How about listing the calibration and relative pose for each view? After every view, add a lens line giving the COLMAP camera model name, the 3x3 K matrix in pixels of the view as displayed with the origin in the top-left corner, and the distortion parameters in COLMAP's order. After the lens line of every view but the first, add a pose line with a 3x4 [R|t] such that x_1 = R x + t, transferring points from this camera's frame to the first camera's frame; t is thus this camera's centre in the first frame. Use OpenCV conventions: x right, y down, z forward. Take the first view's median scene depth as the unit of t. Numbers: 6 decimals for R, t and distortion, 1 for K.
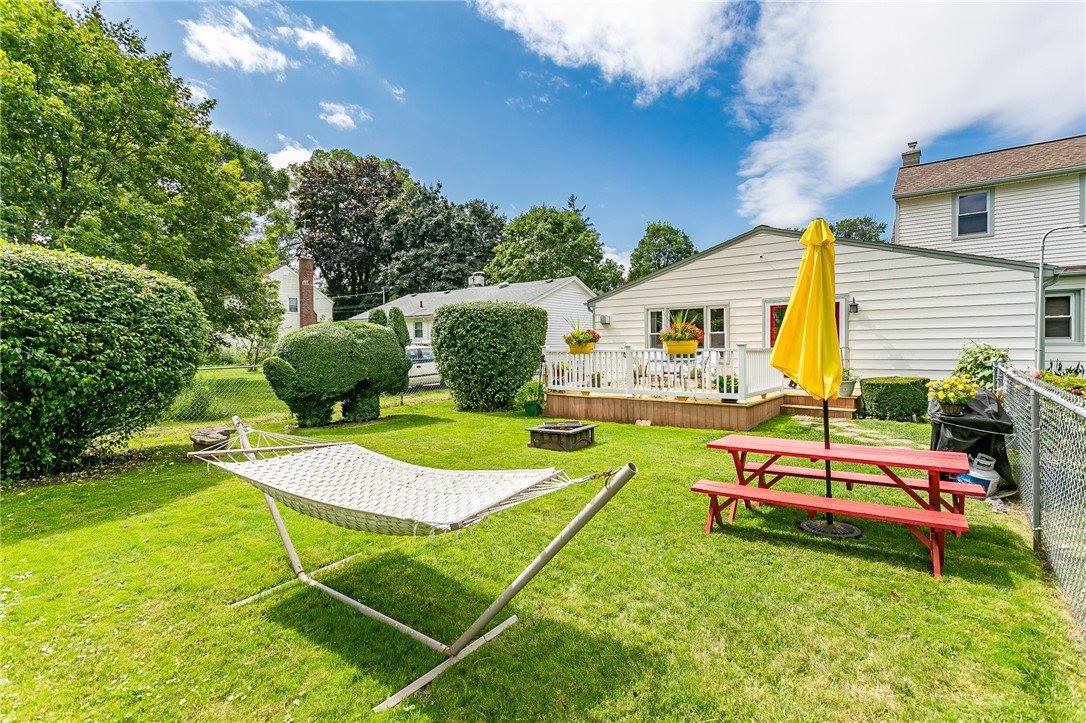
lens RADIAL K [[515.5, 0, 543.0], [0, 515.5, 361.5], [0, 0, 1]] dist [0.002988, 0.000318]
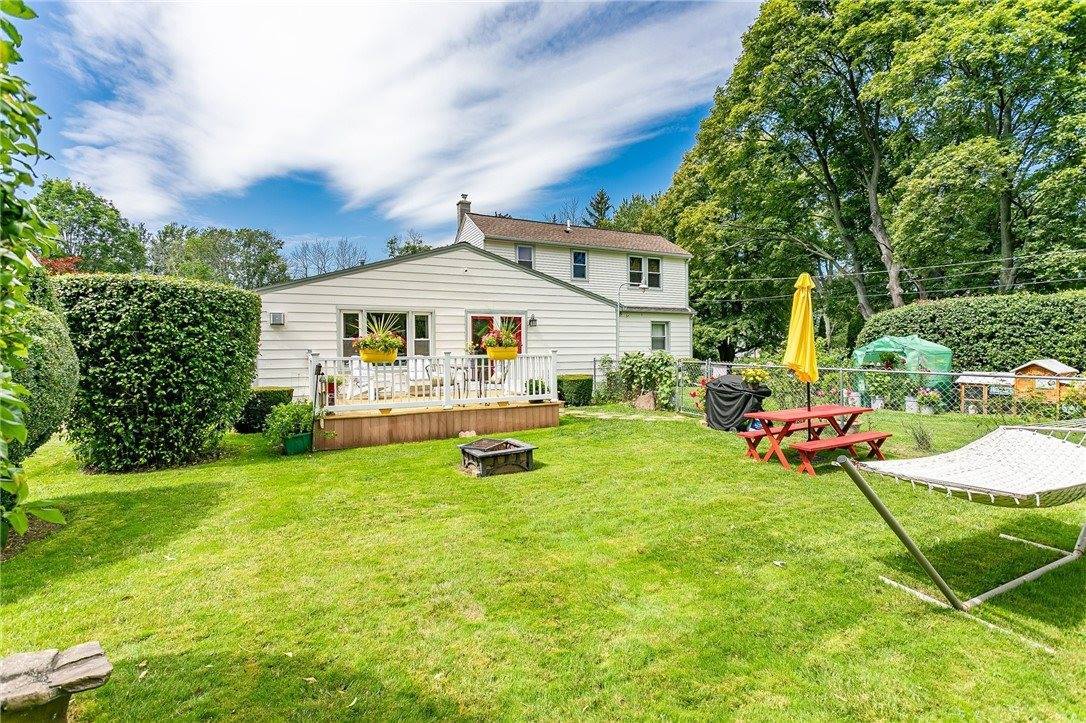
lens RADIAL K [[521.0, 0, 543.0], [0, 521.0, 361.5], [0, 0, 1]] dist [0.019886, -0.000155]
pose [[0.429159, -0.015024, 0.903104, -0.491186], [0.034563, 0.999403, 0.000201, -0.006864], [-0.902567, 0.031127, 0.429422, 0.387170]]
